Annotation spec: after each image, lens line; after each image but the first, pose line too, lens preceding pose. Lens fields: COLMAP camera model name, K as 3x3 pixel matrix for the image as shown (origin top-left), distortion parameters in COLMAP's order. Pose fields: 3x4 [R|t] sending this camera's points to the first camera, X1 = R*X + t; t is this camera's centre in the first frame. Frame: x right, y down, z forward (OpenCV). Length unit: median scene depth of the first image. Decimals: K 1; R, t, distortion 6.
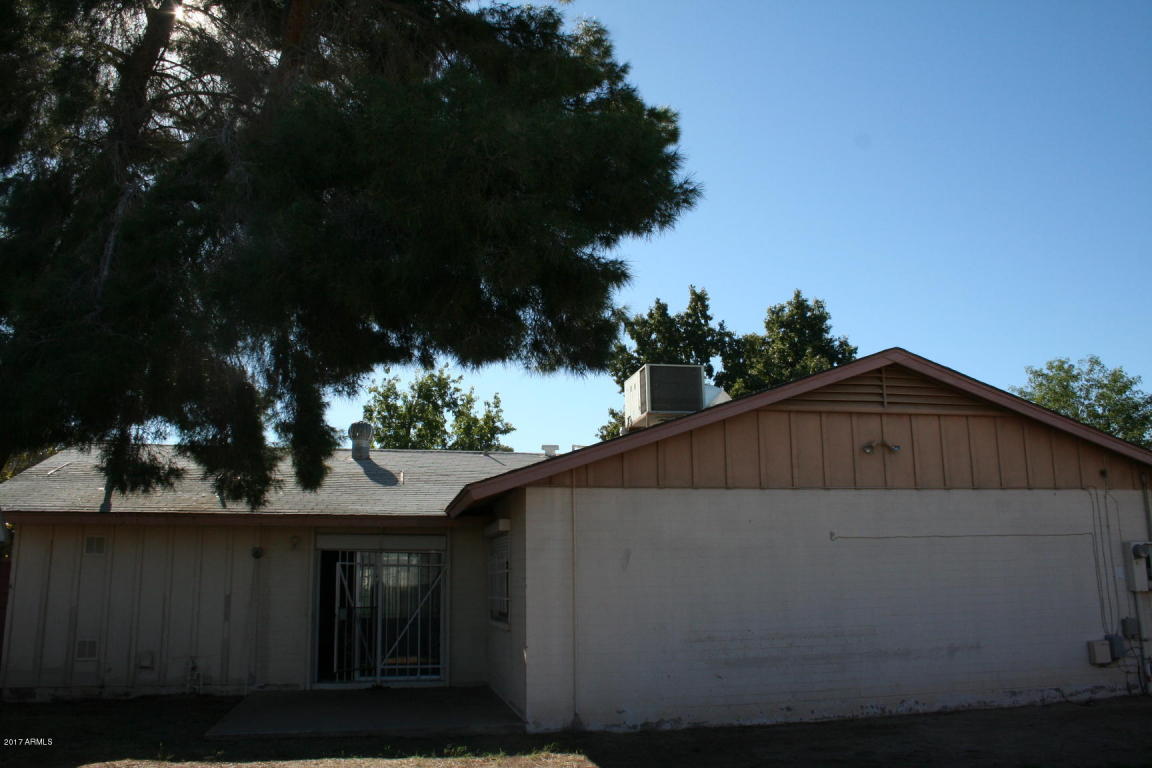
lens RADIAL K [[938.8, 0, 576.0], [0, 938.8, 384.0], [0, 0, 1]] dist [-0.161136, 0.132972]
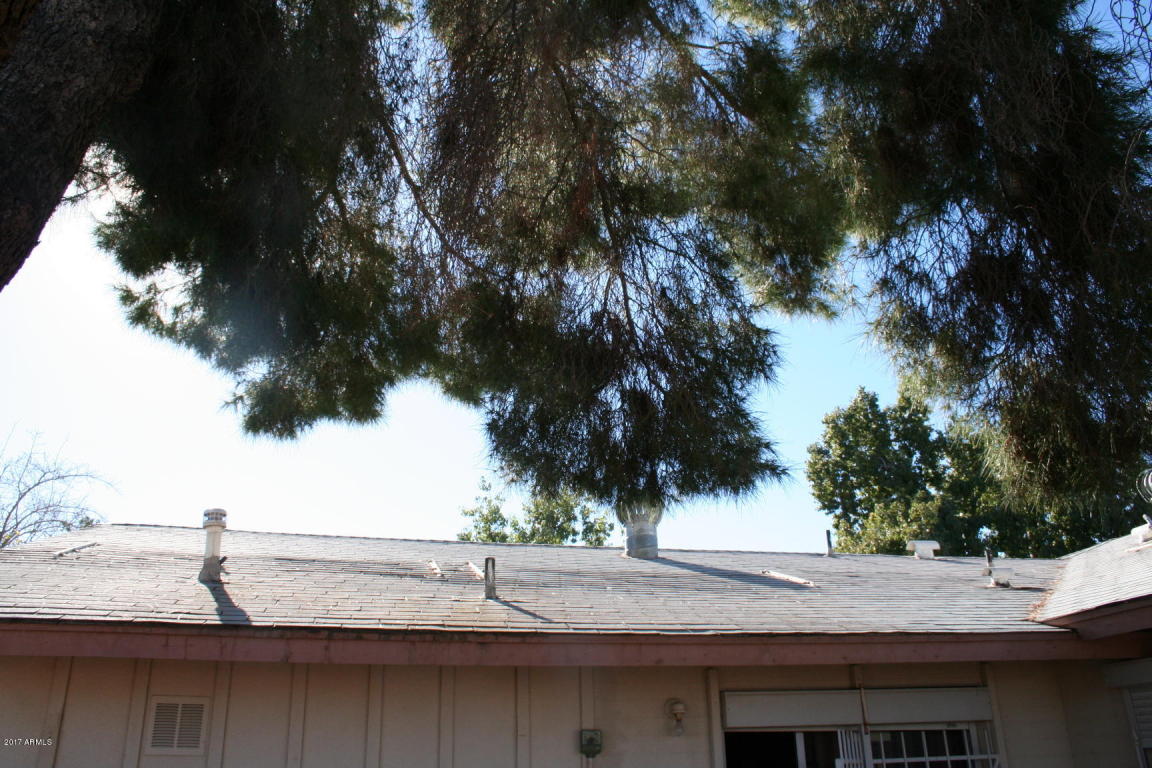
lens RADIAL K [[938.8, 0, 576.0], [0, 938.8, 384.0], [0, 0, 1]] dist [-0.161136, 0.132972]
pose [[0.999691, 0.004848, 0.024371, -0.363025], [-0.000217, 0.982449, -0.186533, 0.105009], [-0.024848, 0.186470, 0.982146, 0.578587]]
